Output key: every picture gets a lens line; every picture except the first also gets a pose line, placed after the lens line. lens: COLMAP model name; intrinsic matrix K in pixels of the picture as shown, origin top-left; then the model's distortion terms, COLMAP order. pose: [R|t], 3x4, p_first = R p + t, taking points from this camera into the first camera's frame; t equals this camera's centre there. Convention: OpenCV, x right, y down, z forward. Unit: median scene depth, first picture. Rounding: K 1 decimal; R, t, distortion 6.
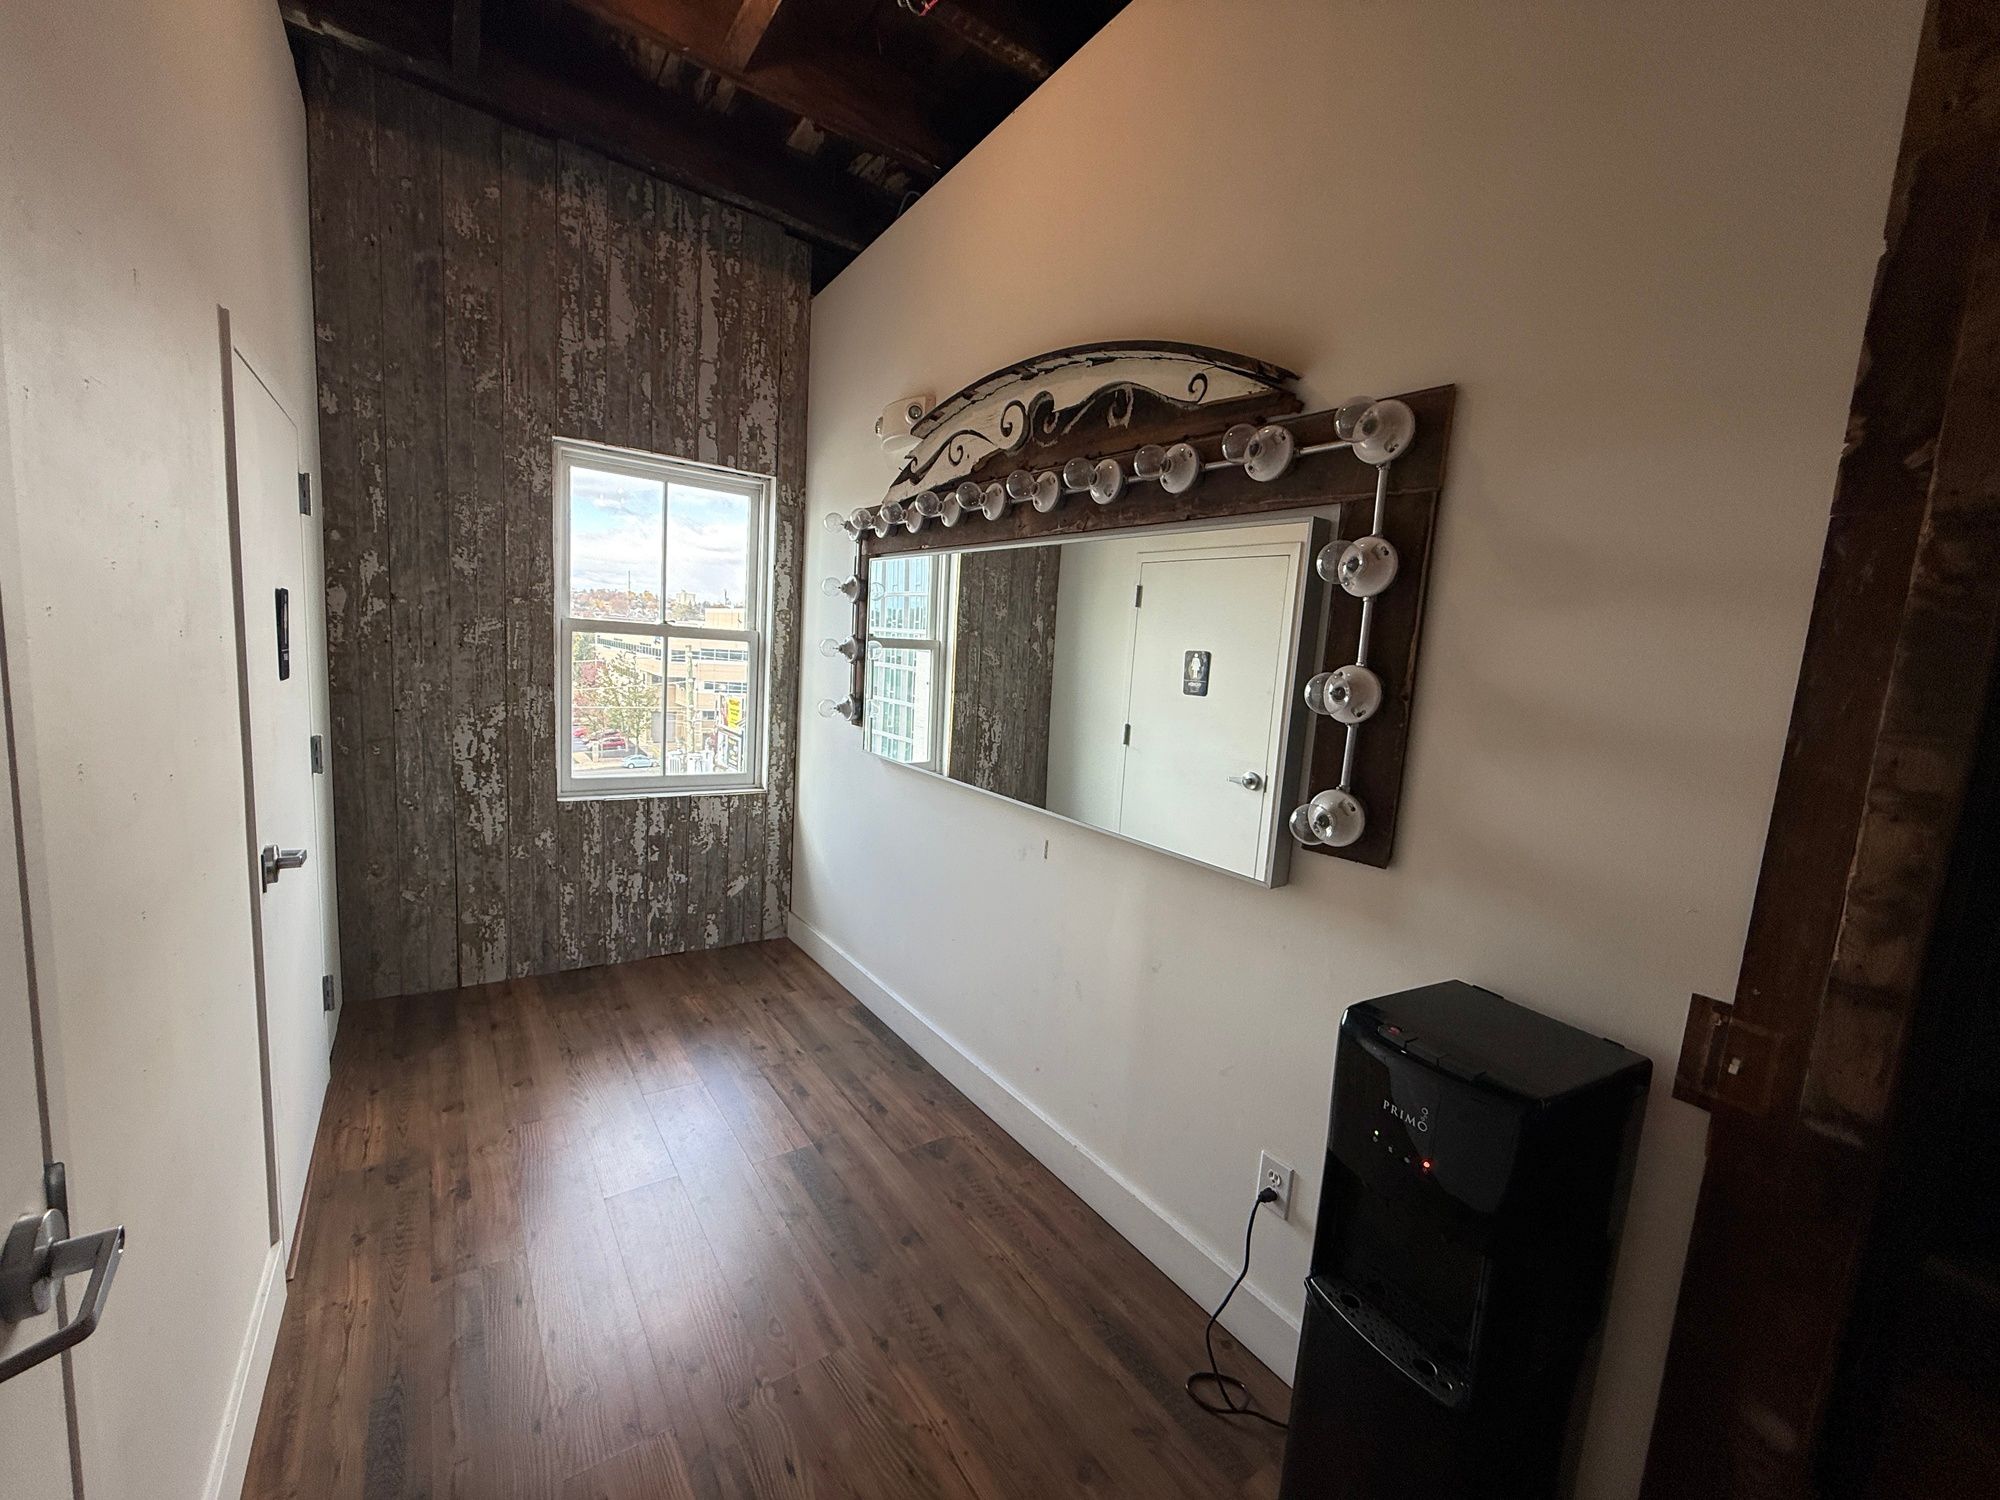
lens RADIAL K [[794.0, 0, 995.2], [0, 794.0, 753.1], [0, 0, 1]] dist [-0.000170, -0.000135]
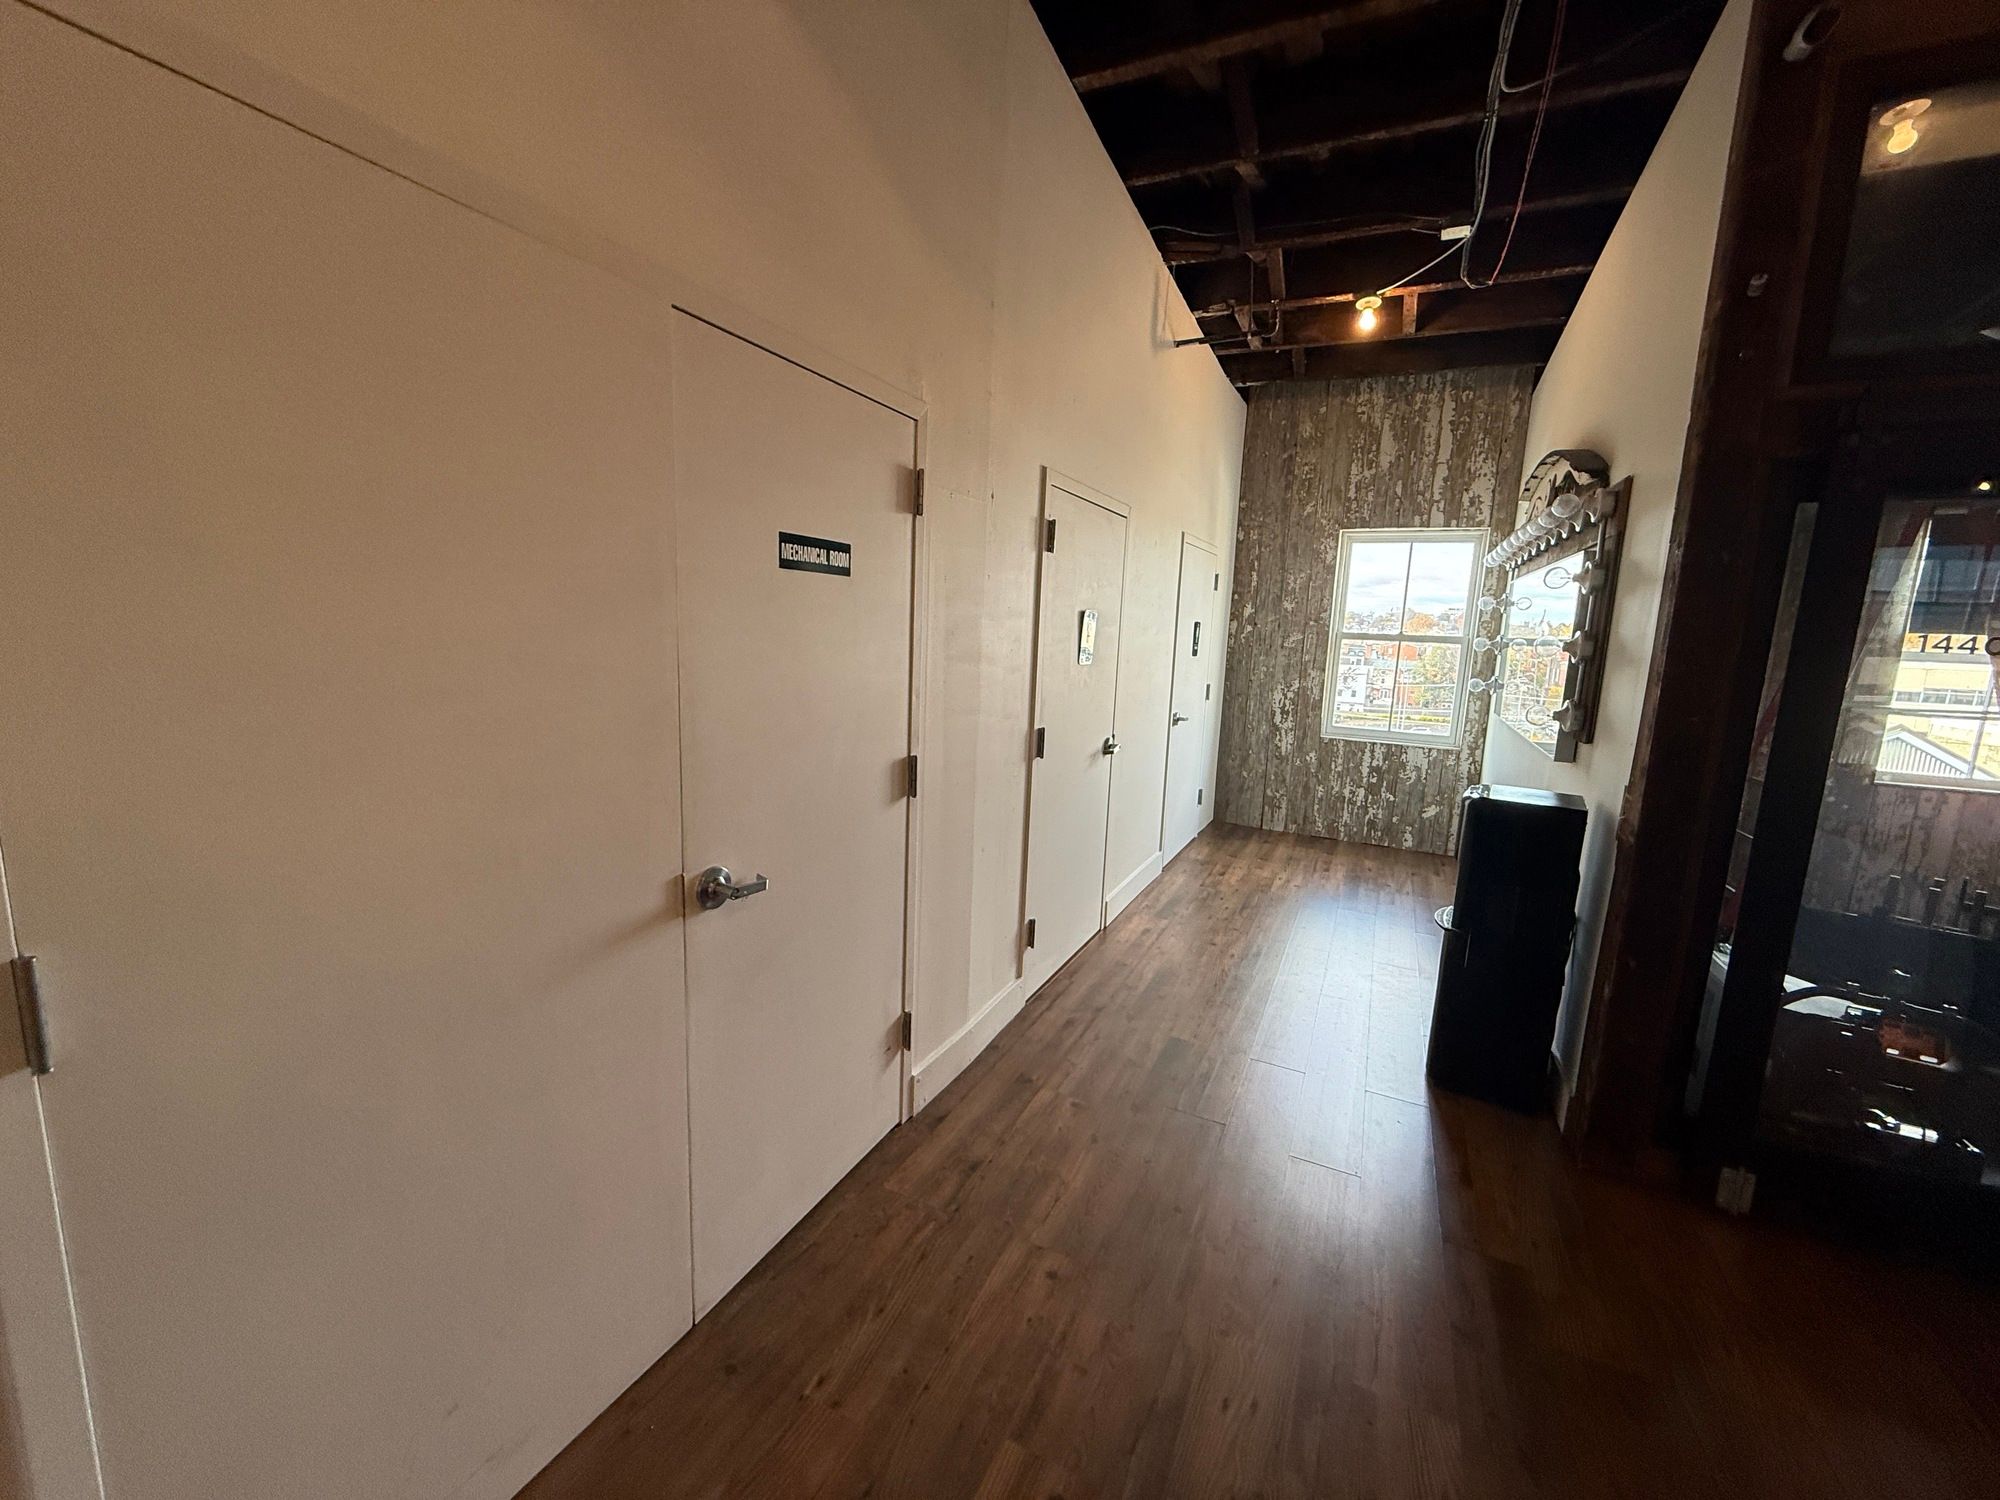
lens RADIAL K [[794.0, 0, 1004.9], [0, 794.0, 747.6], [0, 0, 1]] dist [-0.000170, -0.000135]
pose [[0.482285, 0.085733, -0.871809, 0.634256], [-0.121746, 0.992101, 0.030213, 0.115773], [0.867513, 0.091568, 0.488914, -0.452003]]
